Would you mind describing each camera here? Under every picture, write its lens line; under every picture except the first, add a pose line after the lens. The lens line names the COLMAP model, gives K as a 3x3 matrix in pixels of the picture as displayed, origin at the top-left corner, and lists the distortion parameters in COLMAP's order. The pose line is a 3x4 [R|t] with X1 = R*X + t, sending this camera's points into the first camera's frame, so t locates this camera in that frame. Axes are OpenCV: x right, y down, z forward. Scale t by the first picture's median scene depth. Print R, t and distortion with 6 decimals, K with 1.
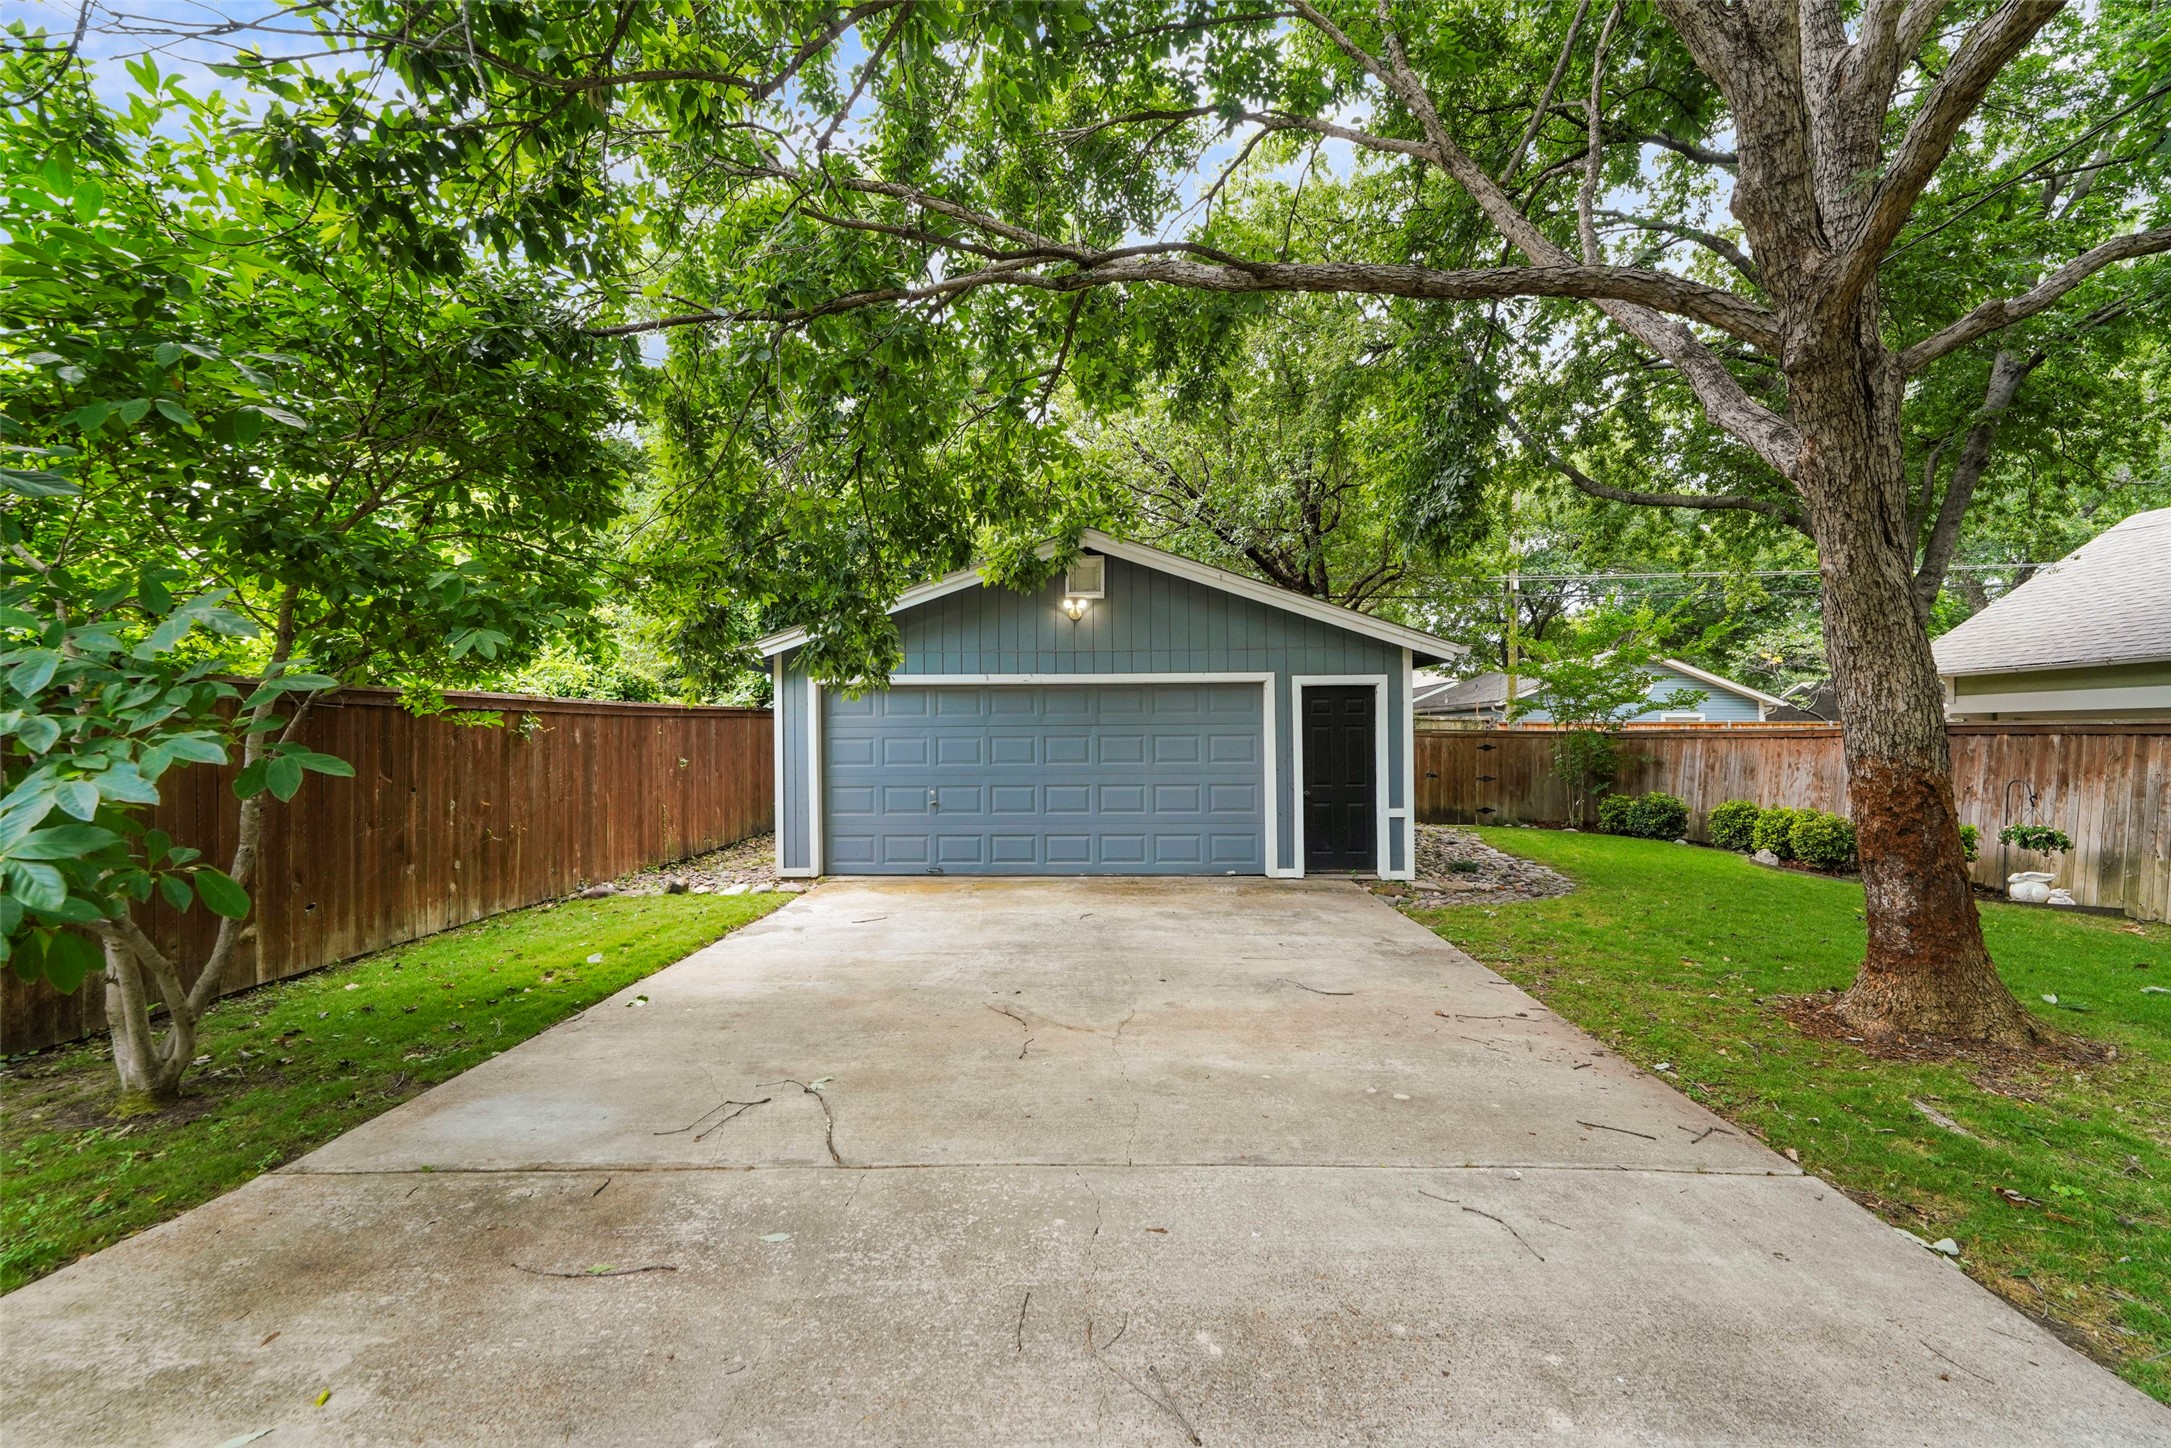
lens RADIAL K [[859.6, 0, 1072.5], [0, 859.6, 727.8], [0, 0, 1]] dist [-0.001134, -0.000232]
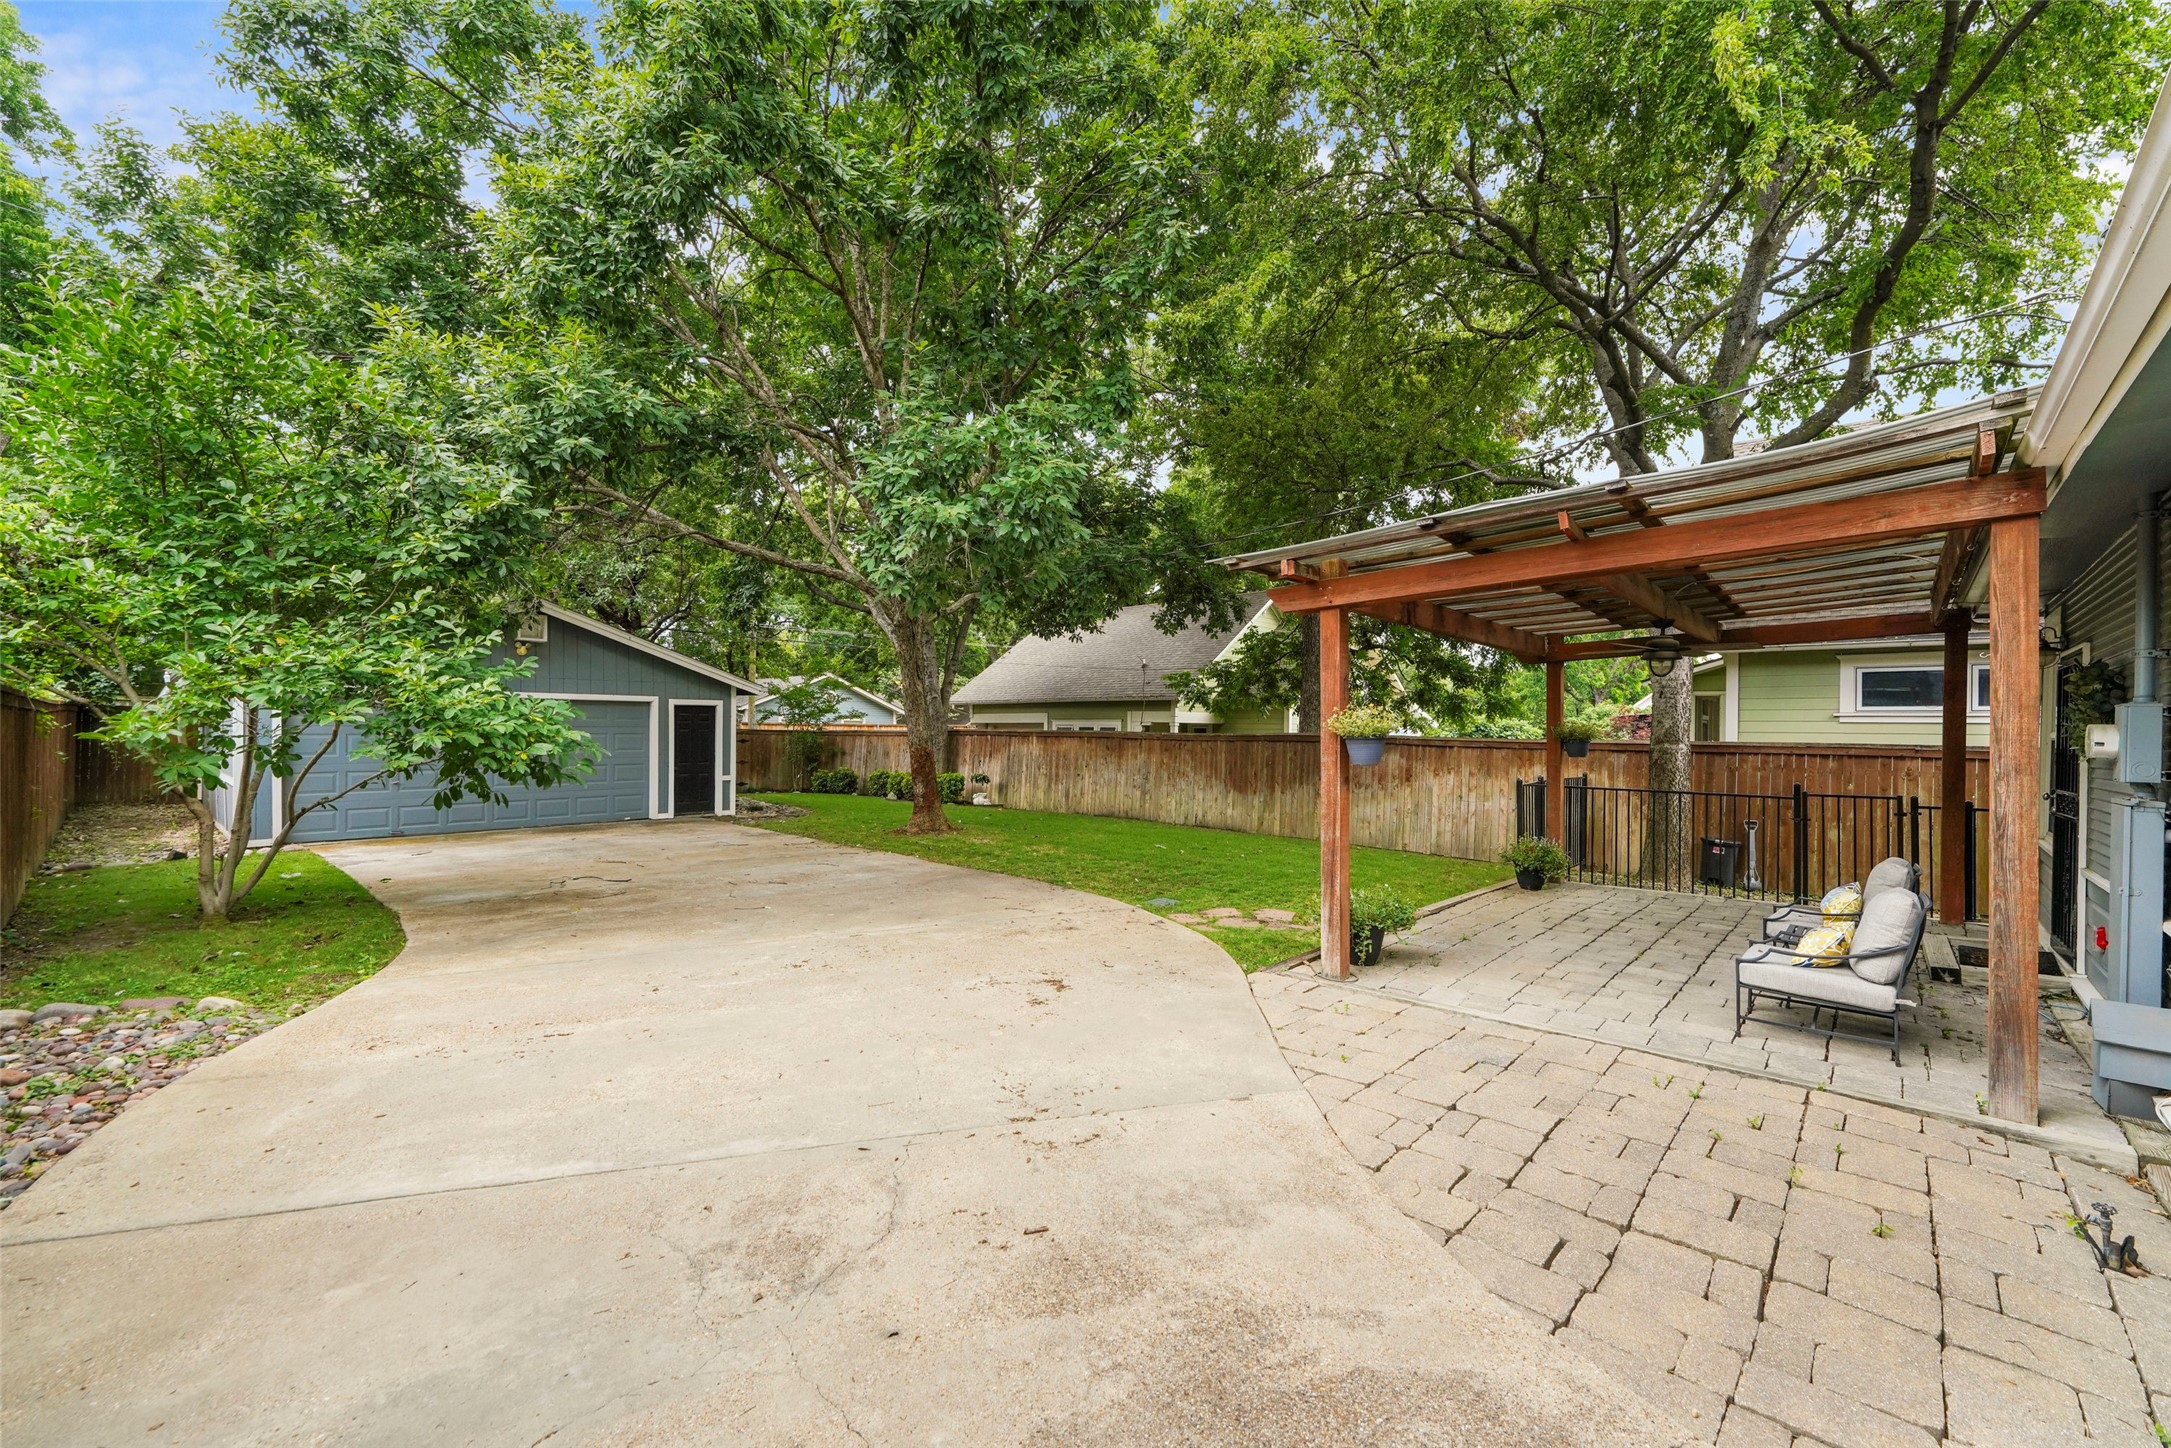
lens RADIAL K [[889.4, 0, 1065.6], [0, 889.4, 727.6], [0, 0, 1]] dist [0.001871, 0.000140]
pose [[0.650594, 0.011165, 0.759343, -0.563541], [-0.020026, 0.999796, 0.002457, -0.024085], [-0.759161, -0.016805, 0.650686, -0.728410]]
